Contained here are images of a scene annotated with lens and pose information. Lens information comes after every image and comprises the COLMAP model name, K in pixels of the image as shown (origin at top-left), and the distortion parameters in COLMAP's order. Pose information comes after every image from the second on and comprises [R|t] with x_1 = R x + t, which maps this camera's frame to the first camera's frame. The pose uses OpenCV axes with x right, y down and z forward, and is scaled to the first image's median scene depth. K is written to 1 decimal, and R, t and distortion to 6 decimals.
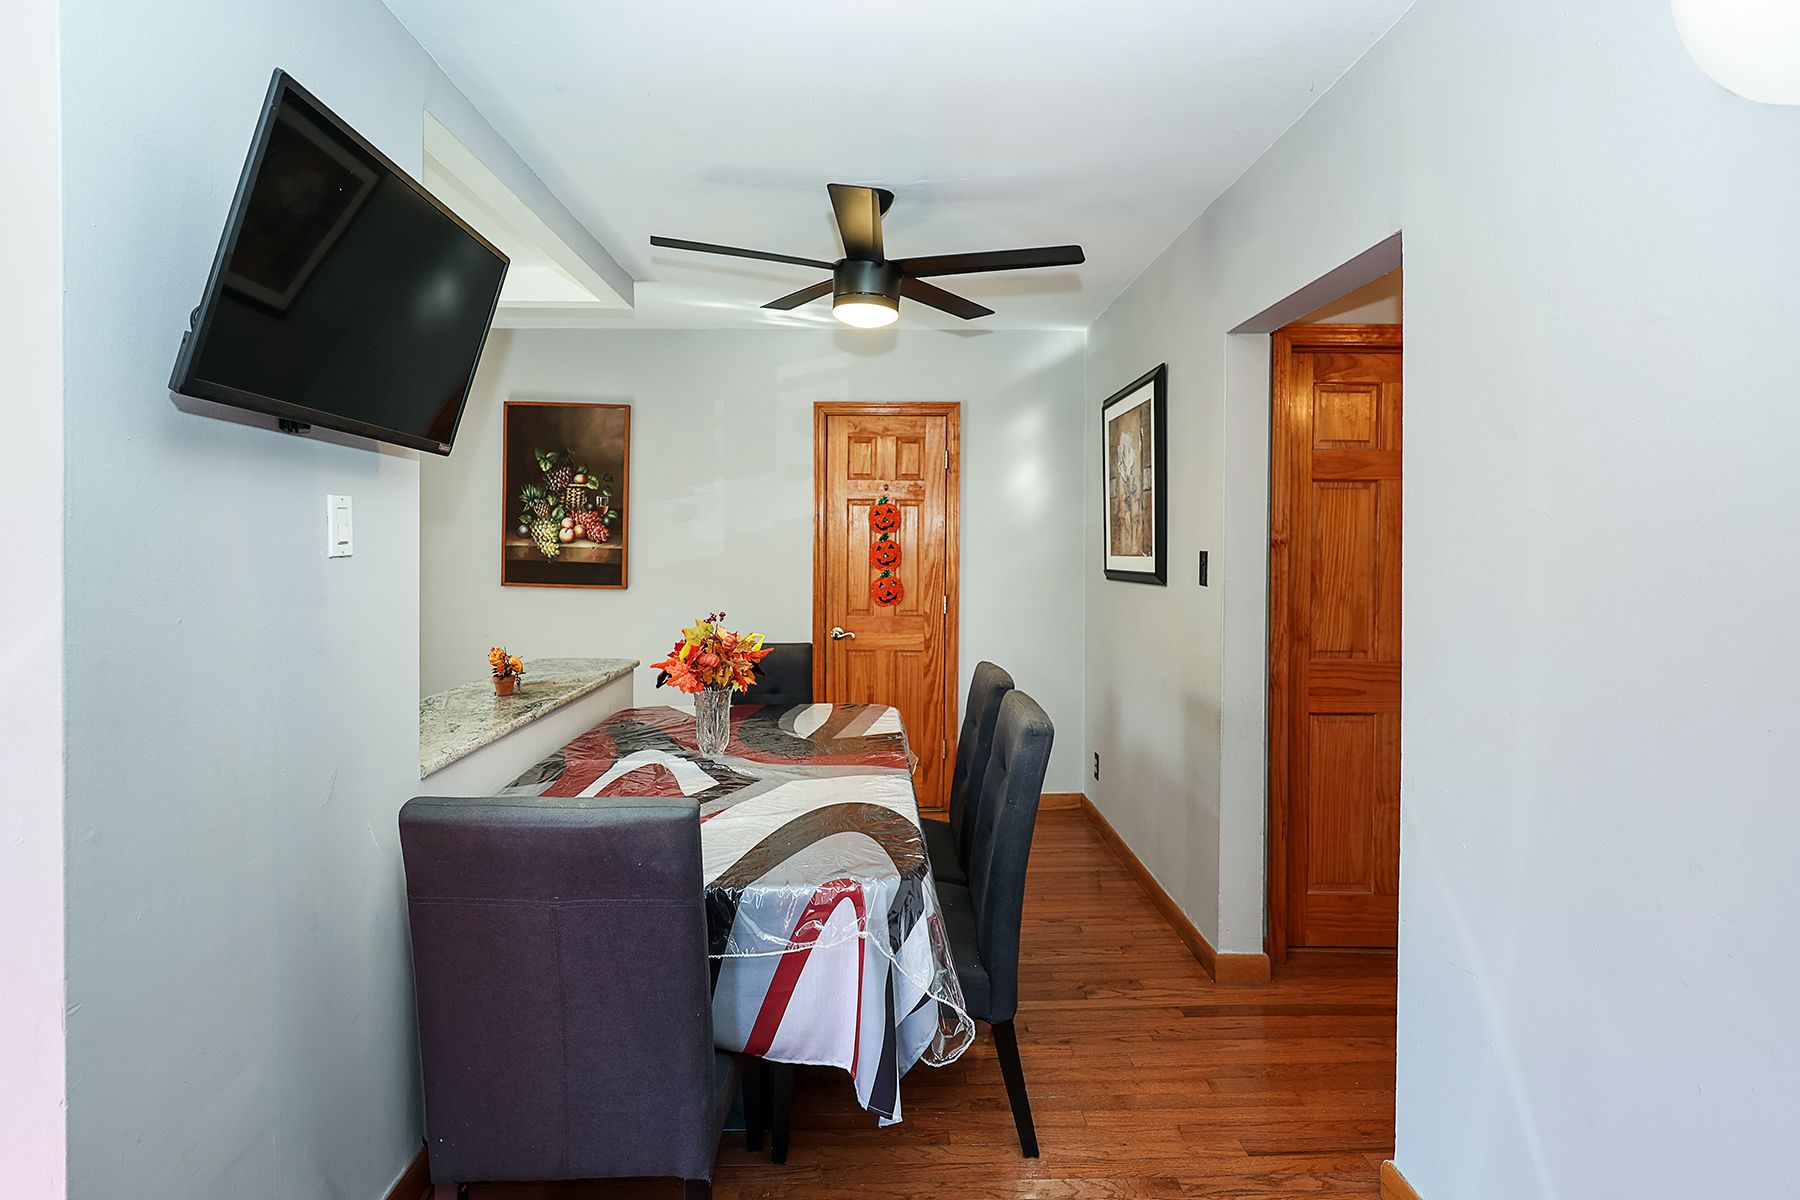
lens RADIAL K [[881.8, 0, 885.5], [0, 881.8, 541.4], [0, 0, 1]] dist [-0.000146, 0.000018]
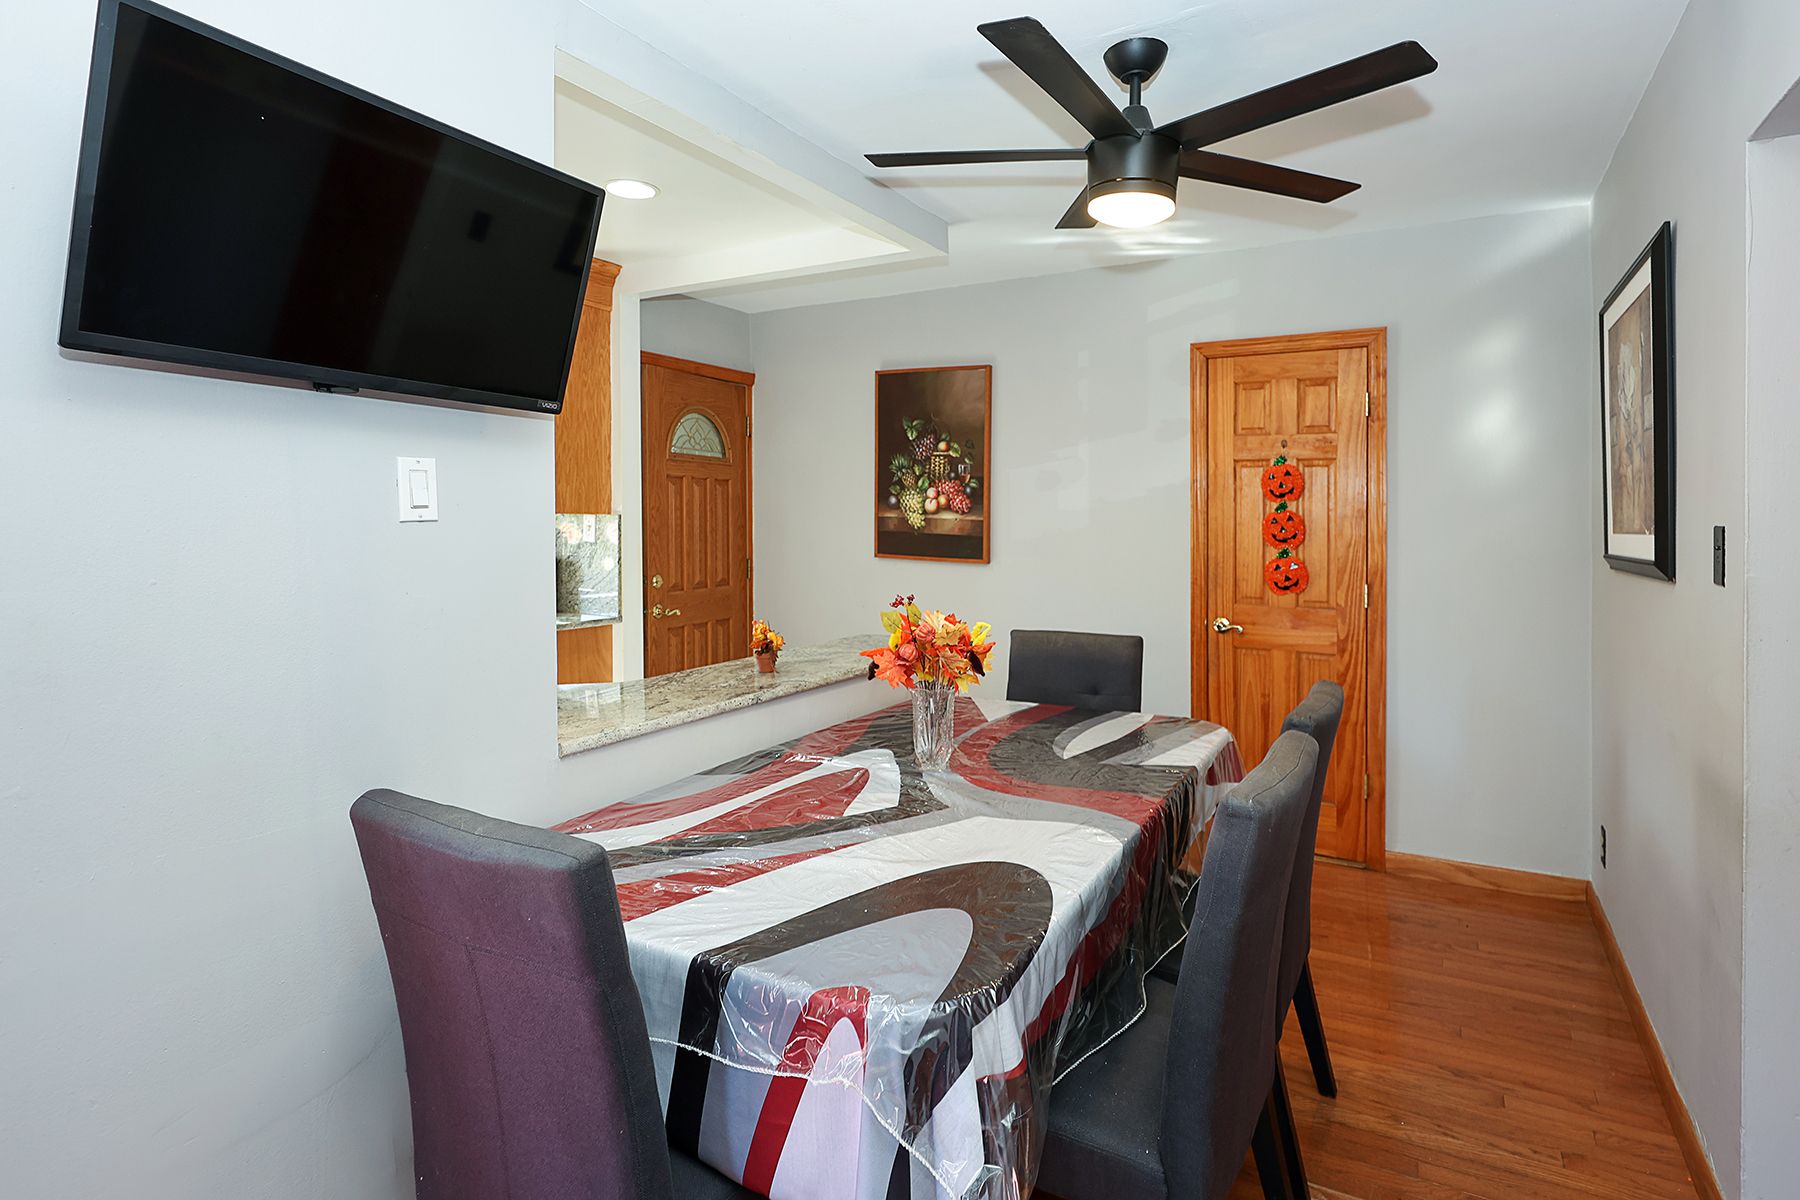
lens RADIAL K [[908.0, 0, 943.9], [0, 908.0, 513.4], [0, 0, 1]] dist [0.000147, -0.000039]
pose [[0.877018, 0.000761, -0.480457, 0.124284], [-0.002043, 0.999996, -0.002146, 0.003325], [0.480454, 0.002864, 0.877015, 0.142261]]
